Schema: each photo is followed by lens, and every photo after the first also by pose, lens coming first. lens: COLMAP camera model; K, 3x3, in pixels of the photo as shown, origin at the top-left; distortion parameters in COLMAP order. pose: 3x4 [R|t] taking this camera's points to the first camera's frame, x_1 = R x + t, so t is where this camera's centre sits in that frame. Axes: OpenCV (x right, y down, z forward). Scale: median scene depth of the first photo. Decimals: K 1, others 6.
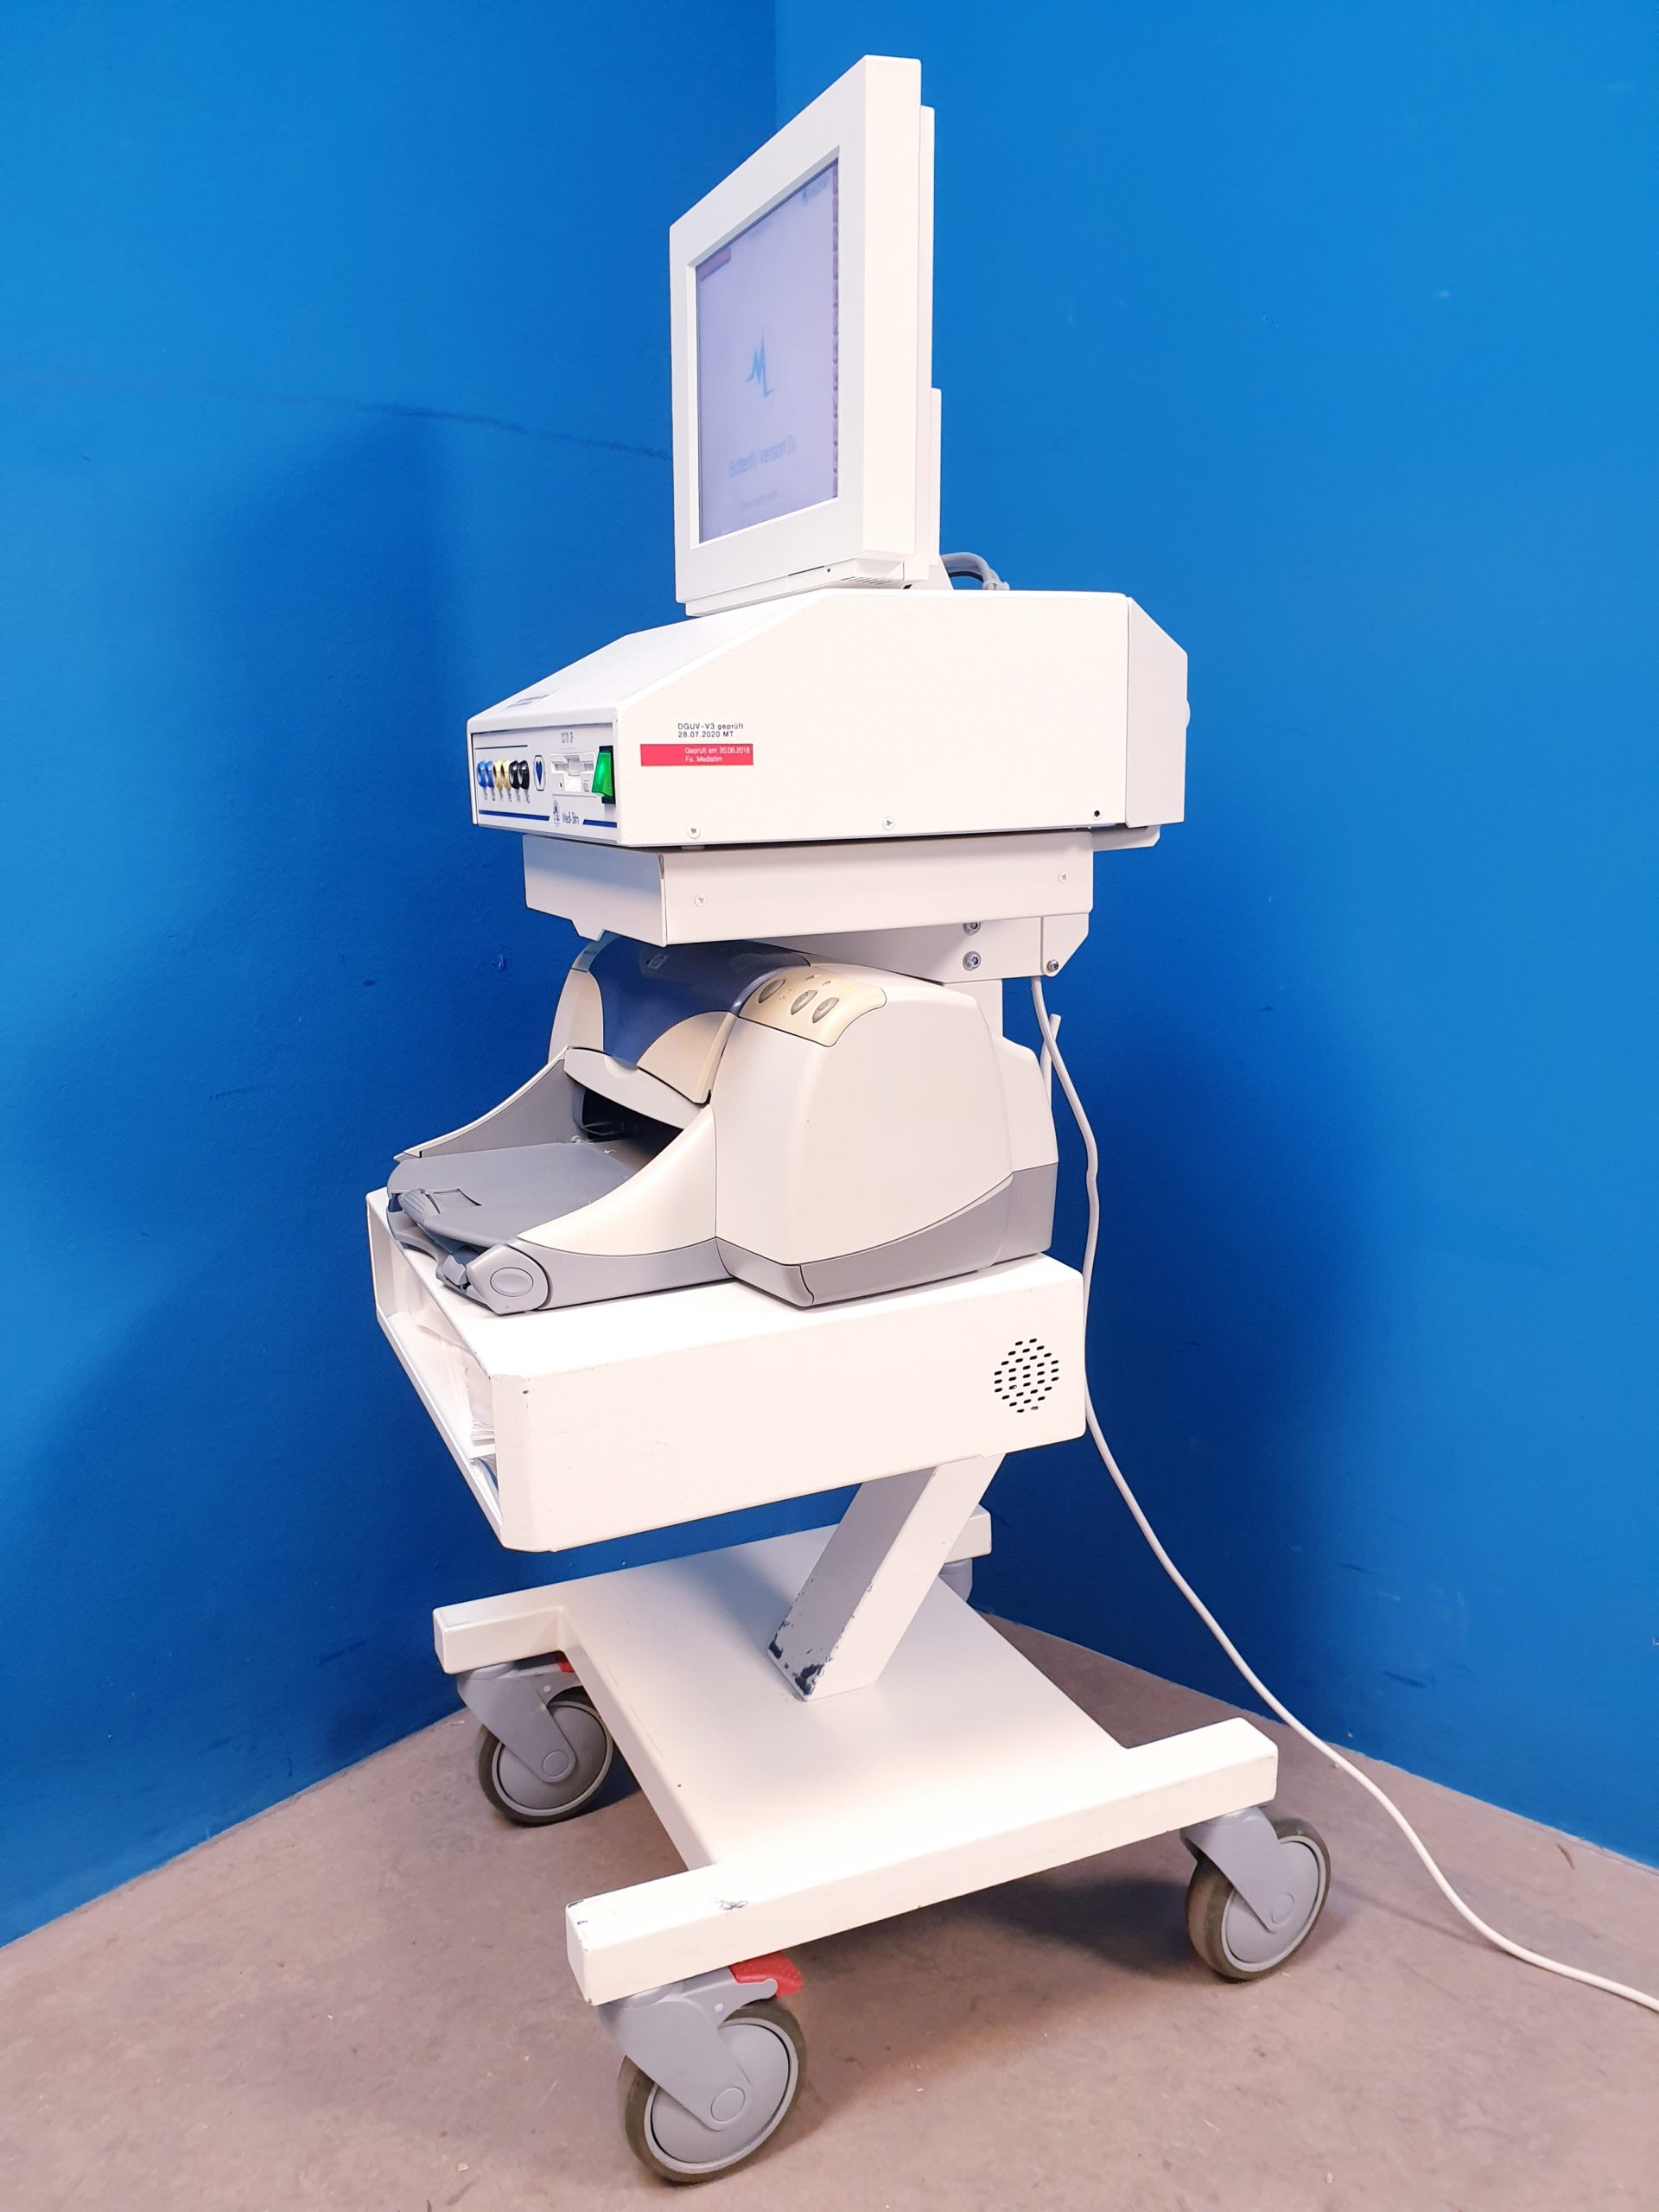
lens RADIAL K [[1750.3, 0, 832.1], [0, 1750.3, 1119.0], [0, 0, 1]] dist [0.012686, 0.024689]
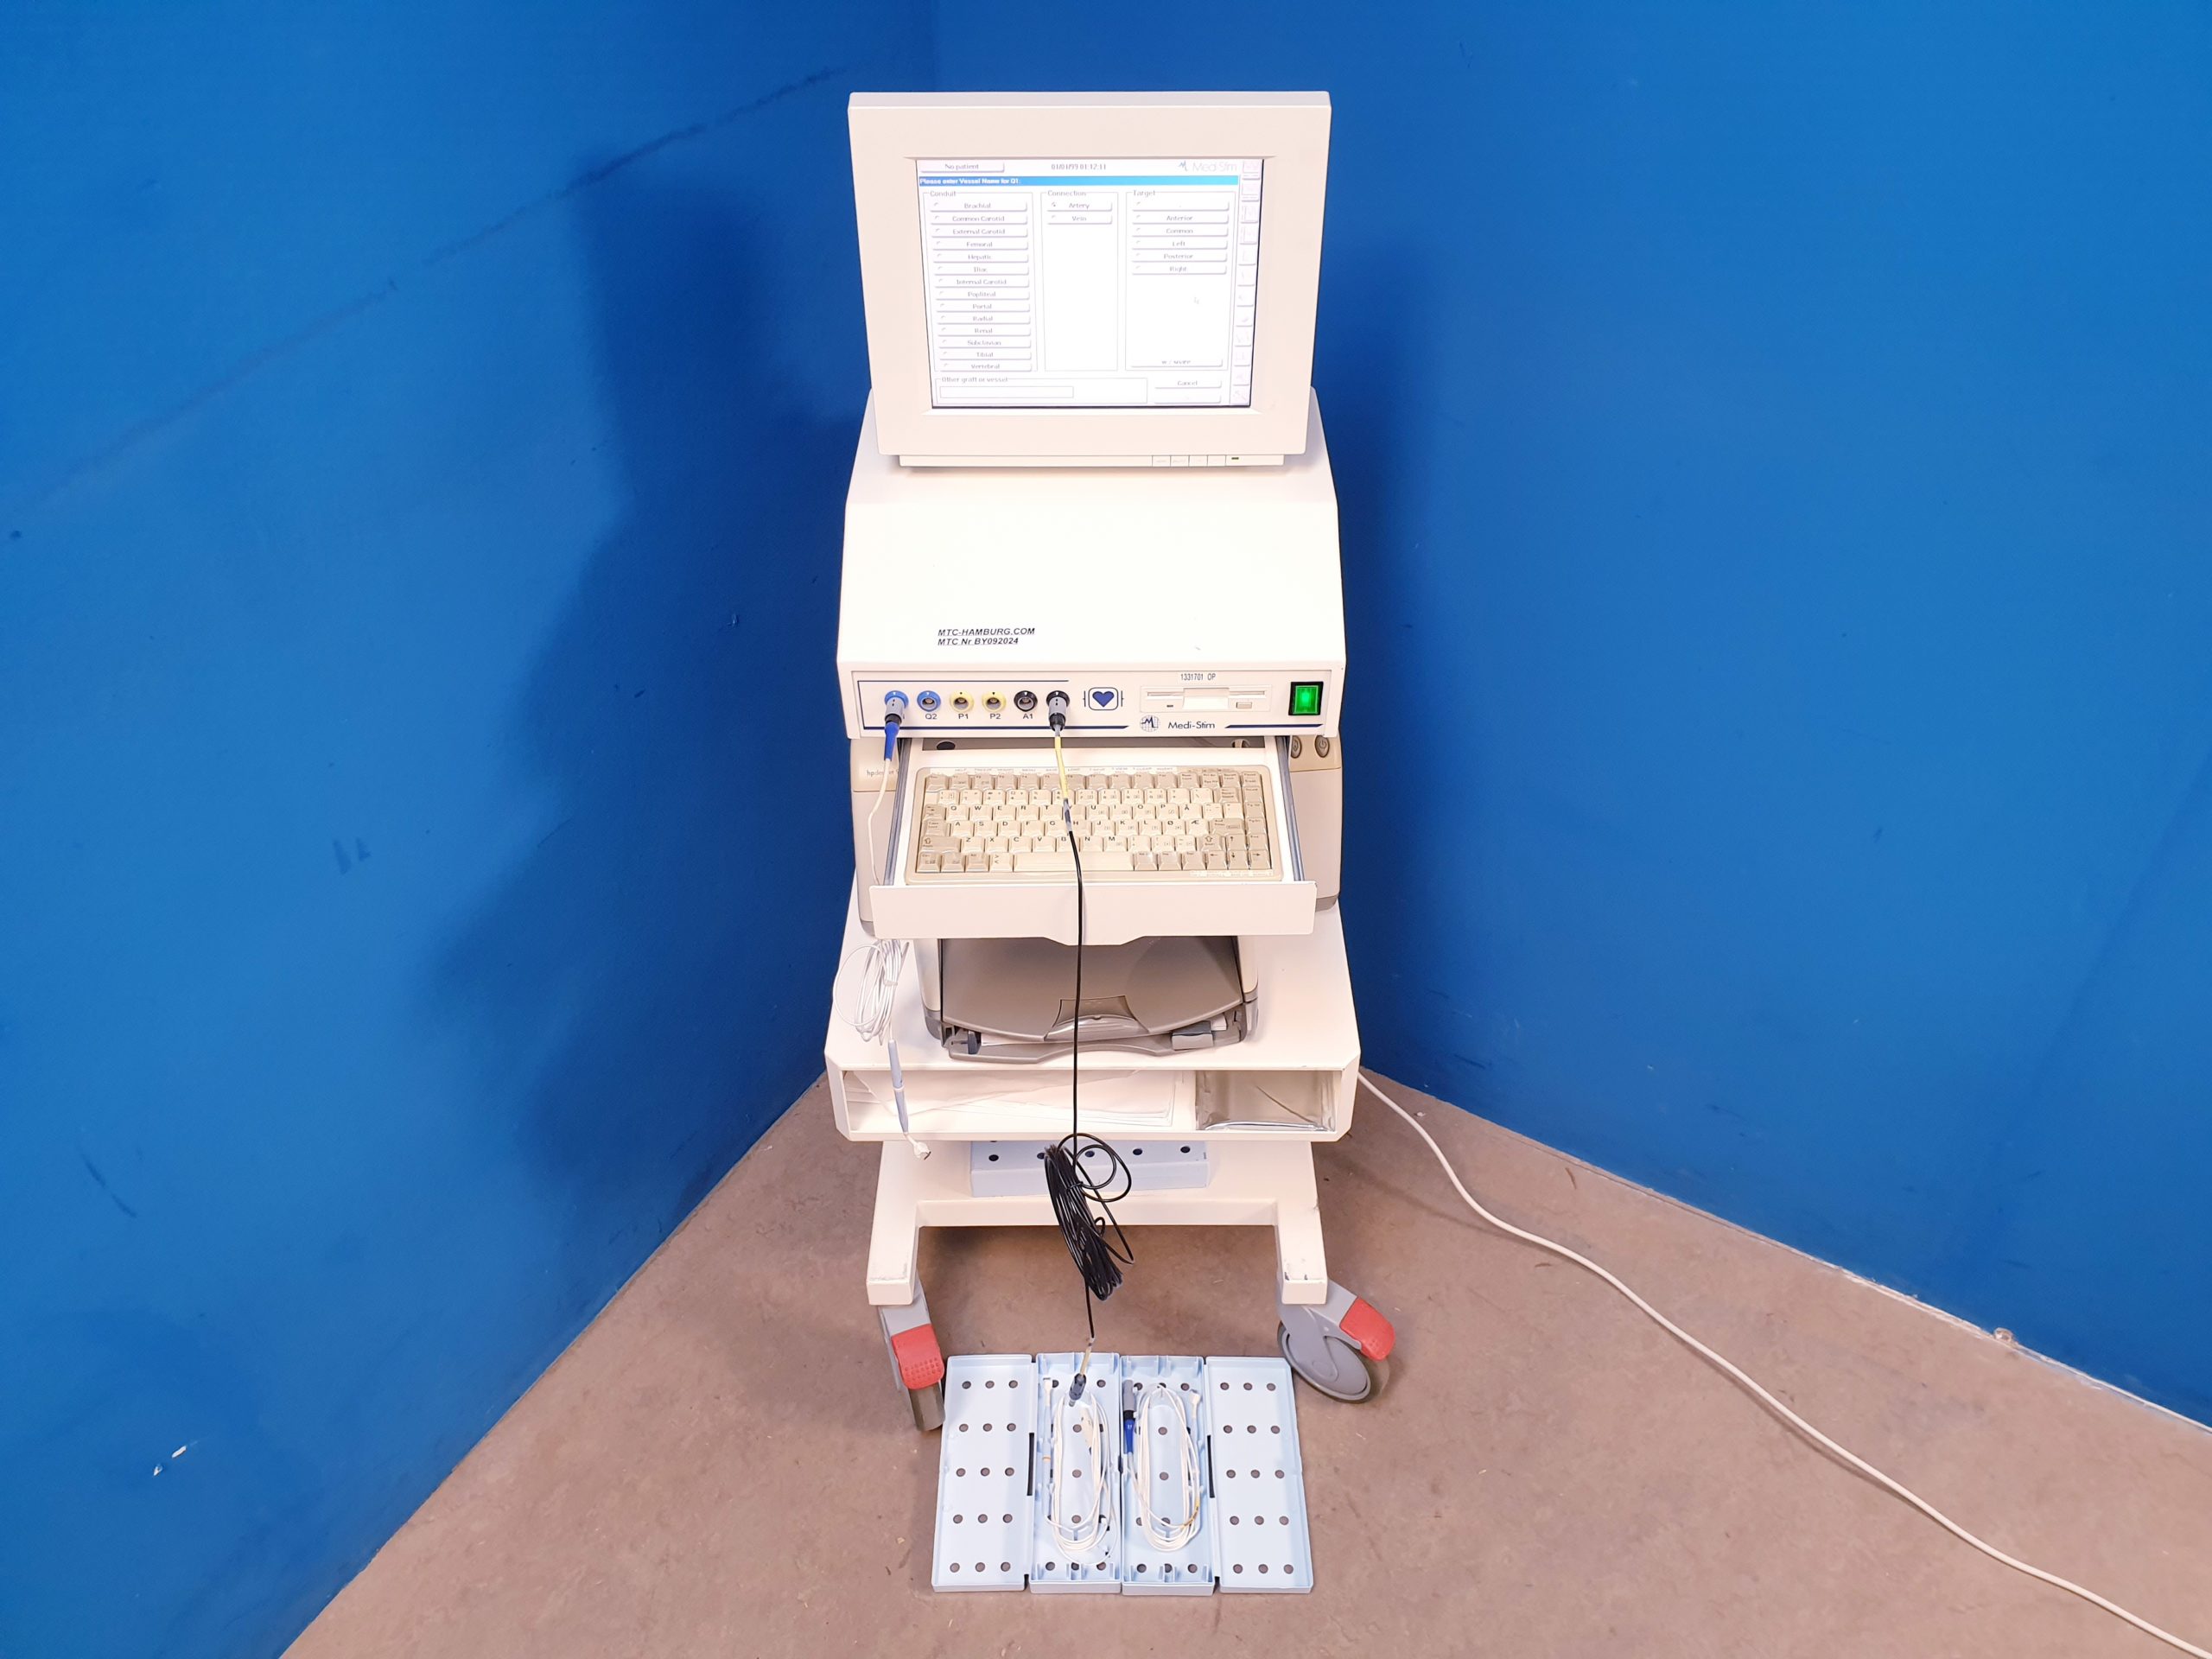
lens RADIAL K [[1750.3, 0, 1103.6], [0, 1750.3, 838.5], [0, 0, 1]] dist [0.012686, 0.024689]
pose [[0.983427, -0.108248, 0.145446, -0.175240], [0.023071, 0.870401, 0.491802, -0.645809], [-0.179833, -0.480296, 0.858473, -0.059674]]
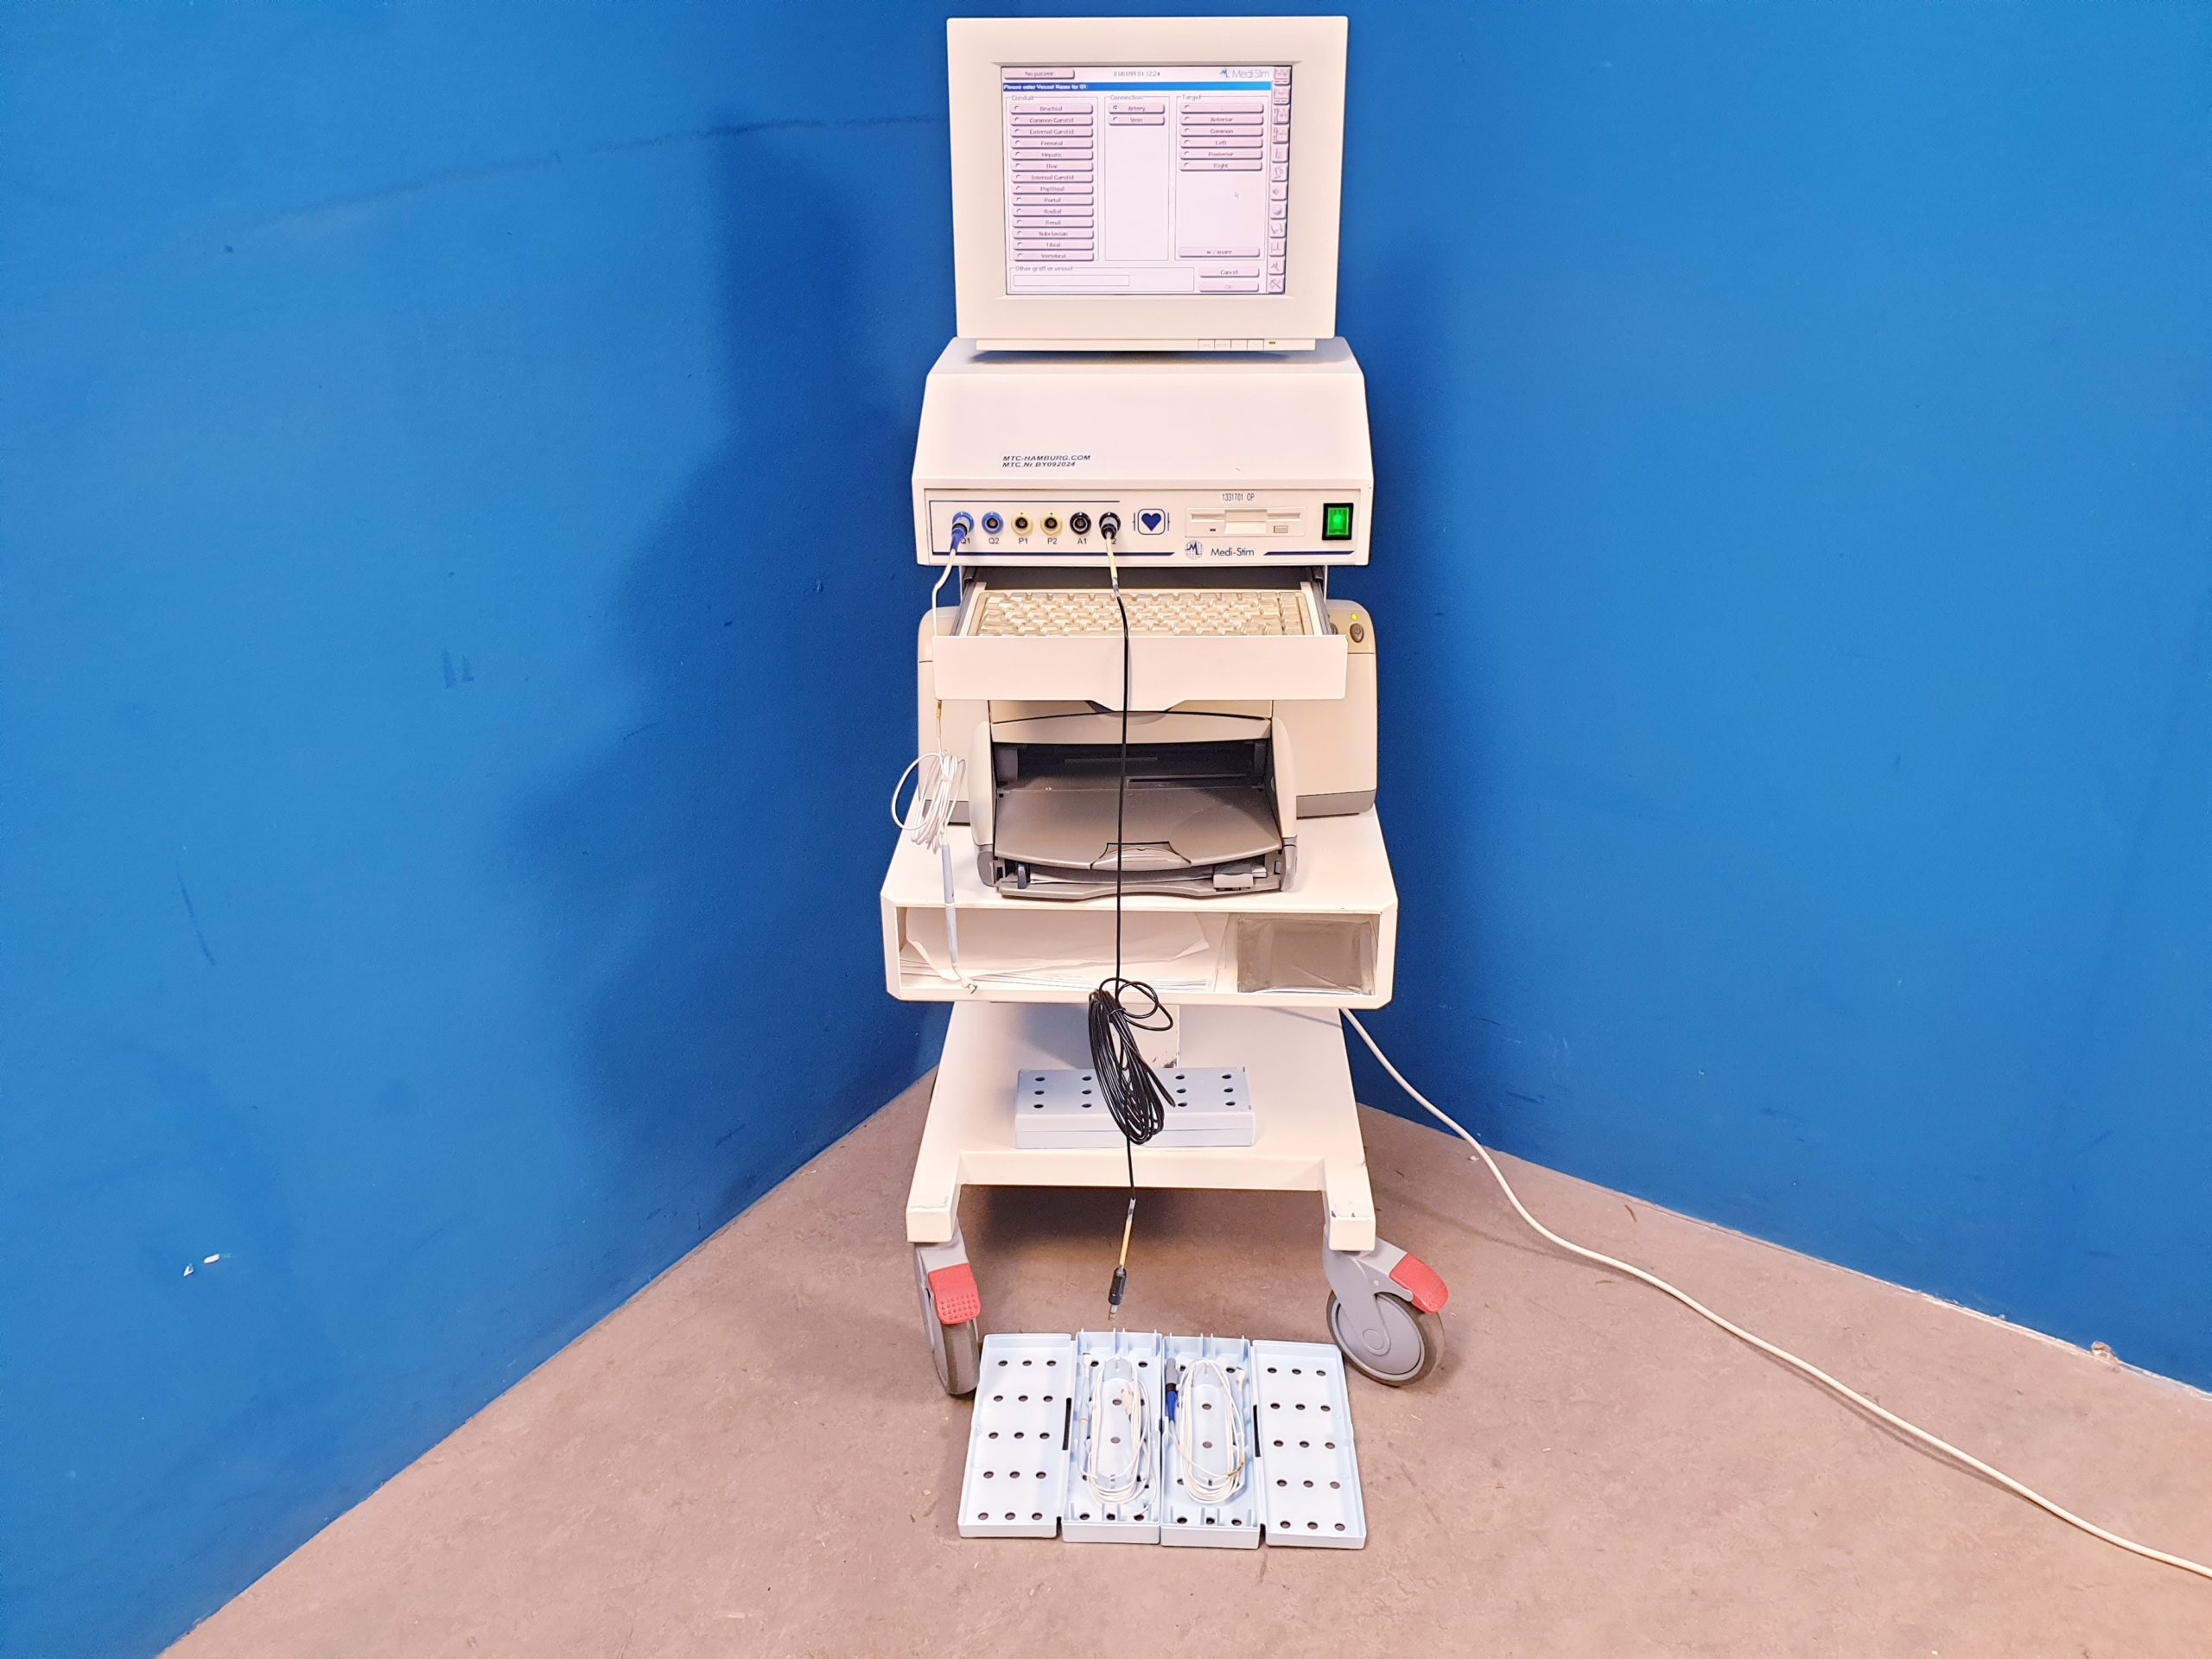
lens RADIAL K [[1750.3, 0, 1108.1], [0, 1750.3, 836.3], [0, 0, 1]] dist [0.012686, 0.024689]
pose [[0.989577, -0.051373, 0.134526, -0.209313], [0.019130, 0.972819, 0.230777, -0.251004], [-0.142725, -0.225798, 0.963662, -0.282223]]
